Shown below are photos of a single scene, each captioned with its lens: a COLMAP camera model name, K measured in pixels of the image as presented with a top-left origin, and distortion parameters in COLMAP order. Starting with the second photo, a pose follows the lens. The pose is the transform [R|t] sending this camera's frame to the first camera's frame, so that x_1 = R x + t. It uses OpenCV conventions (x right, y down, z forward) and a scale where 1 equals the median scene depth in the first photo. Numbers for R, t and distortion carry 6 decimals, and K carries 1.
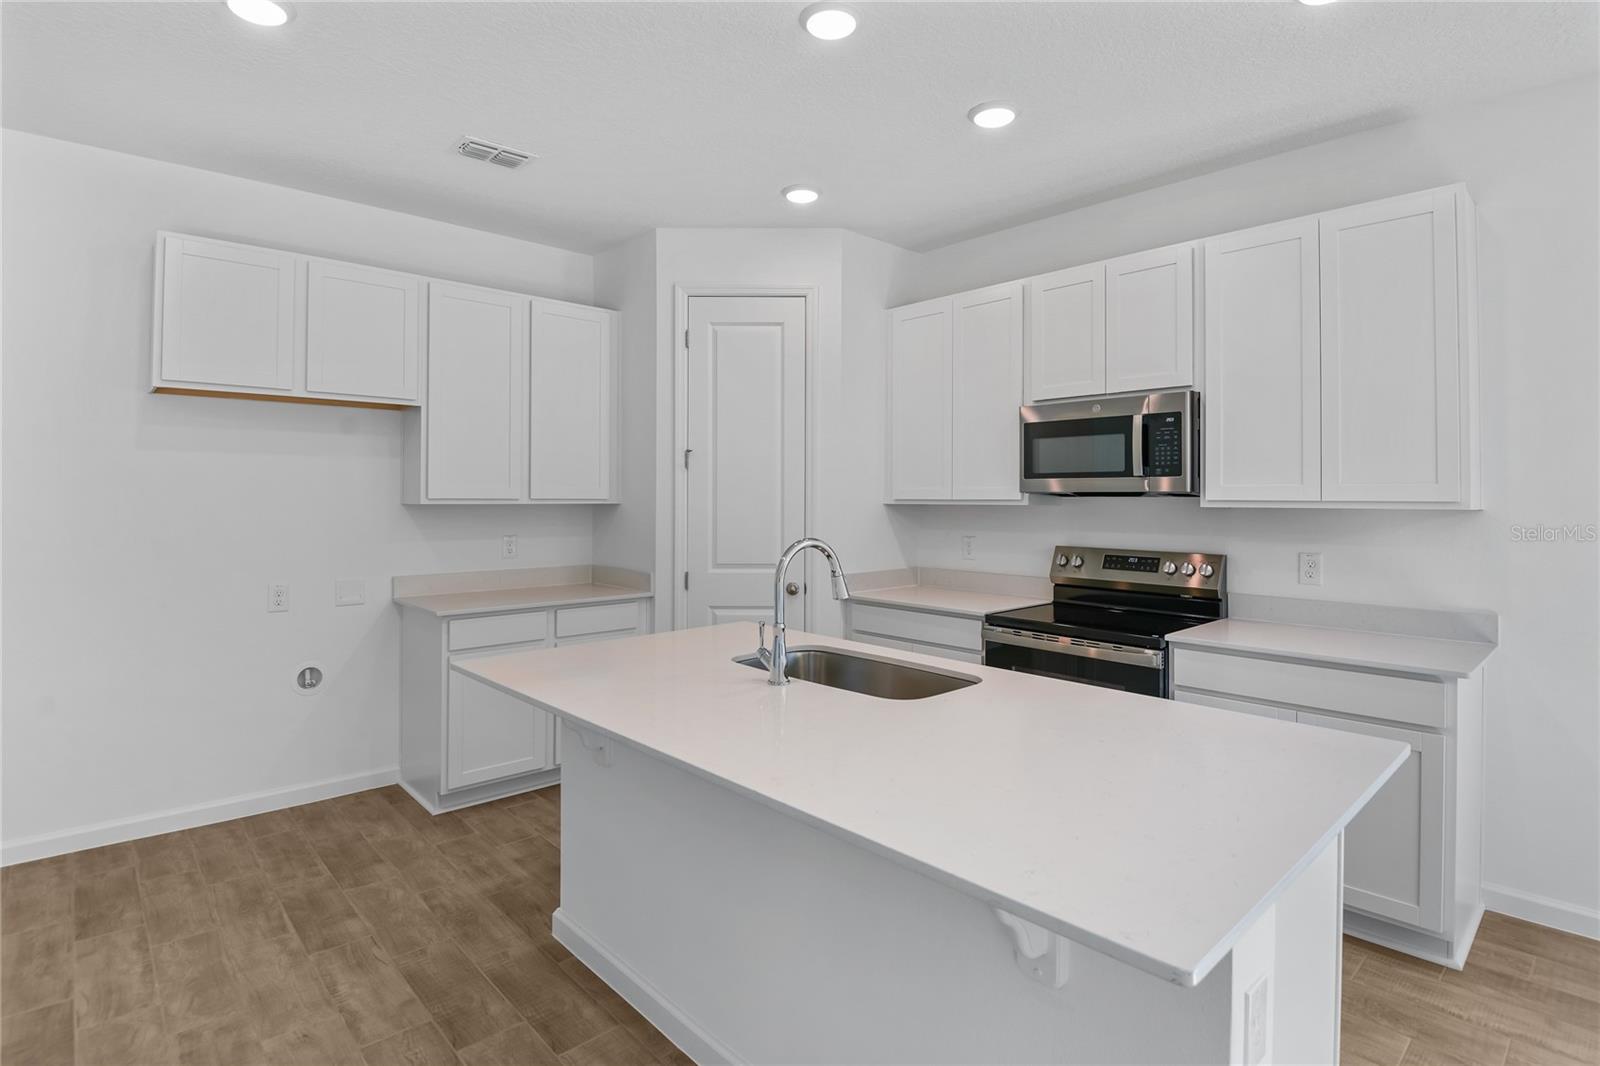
lens RADIAL K [[785.5, 0, 812.1], [0, 785.5, 486.2], [0, 0, 1]] dist [0.000514, 0.000078]
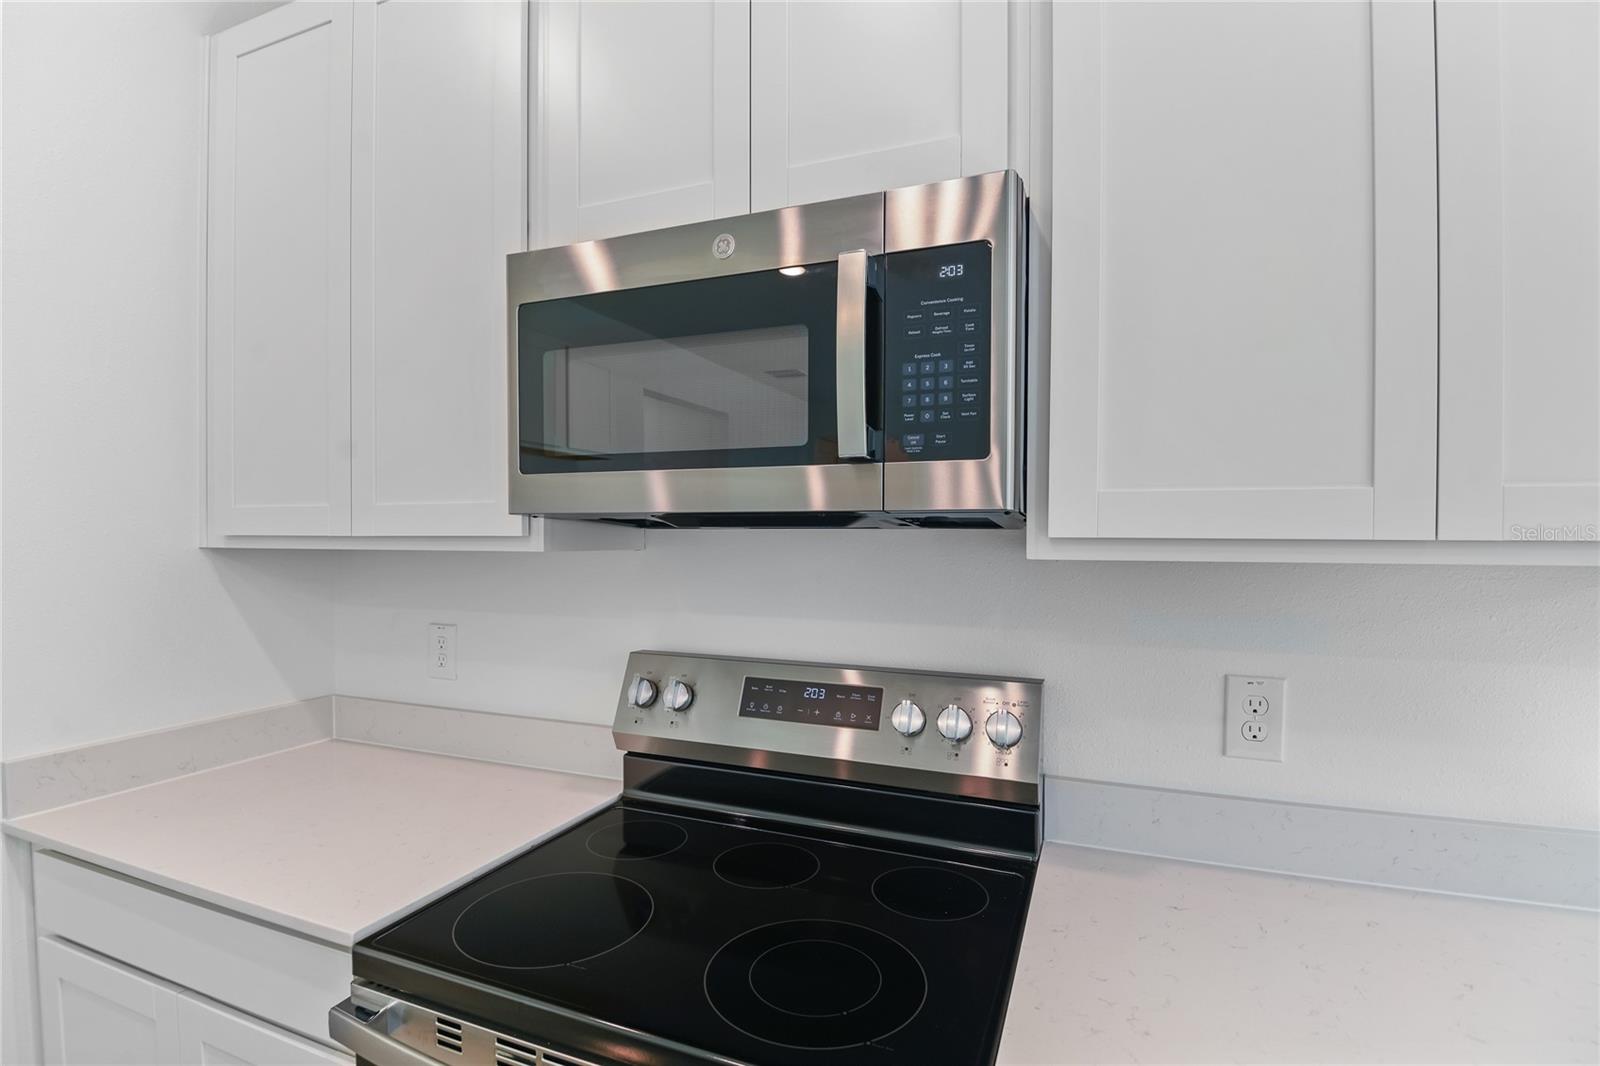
lens RADIAL K [[785.5, 0, 794.5], [0, 785.5, 533.3], [0, 0, 1]] dist [0.000514, 0.000078]
pose [[0.913583, -0.000189, 0.406651, 0.264139], [-0.005876, 0.999889, 0.013665, 0.011551], [-0.406609, -0.014873, 0.913481, 0.710888]]
